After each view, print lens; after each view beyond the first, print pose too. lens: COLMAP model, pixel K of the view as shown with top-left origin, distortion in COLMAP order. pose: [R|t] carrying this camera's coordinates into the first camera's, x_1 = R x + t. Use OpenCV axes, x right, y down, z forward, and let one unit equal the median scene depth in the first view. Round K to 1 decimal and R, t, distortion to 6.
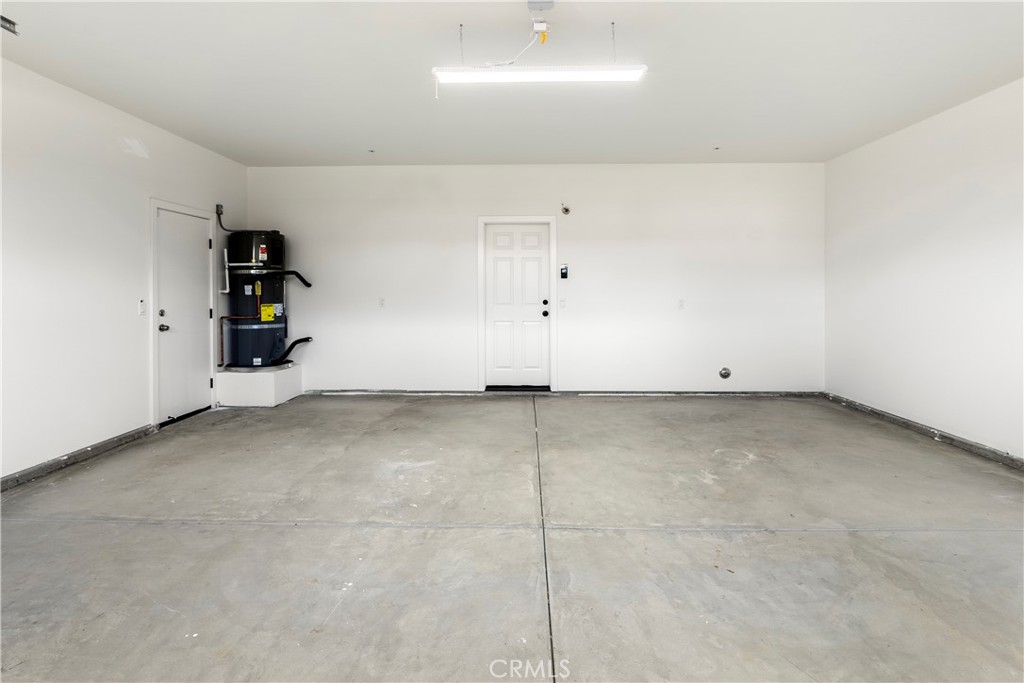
lens RADIAL K [[478.4, 0, 519.6], [0, 478.4, 320.1], [0, 0, 1]] dist [-0.006395, 0.000120]
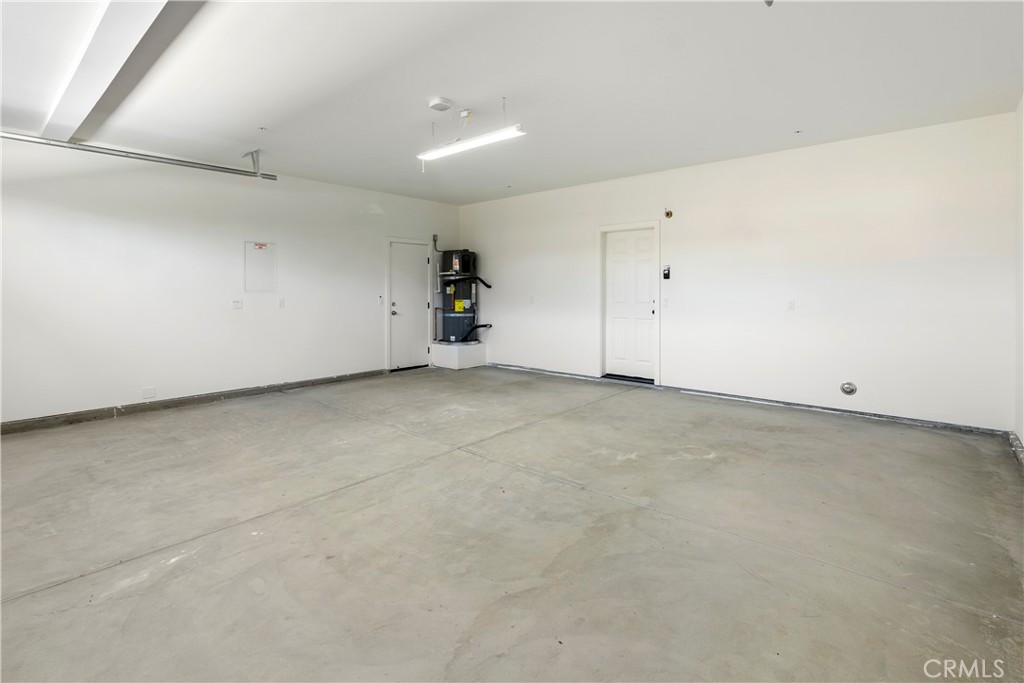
lens RADIAL K [[478.4, 0, 515.7], [0, 478.4, 332.5], [0, 0, 1]] dist [-0.006395, 0.000120]
pose [[0.770962, 0.054939, -0.634507, 0.669040], [-0.036952, 0.998453, 0.041553, -0.001318], [0.635808, -0.008590, 0.771800, -0.031335]]
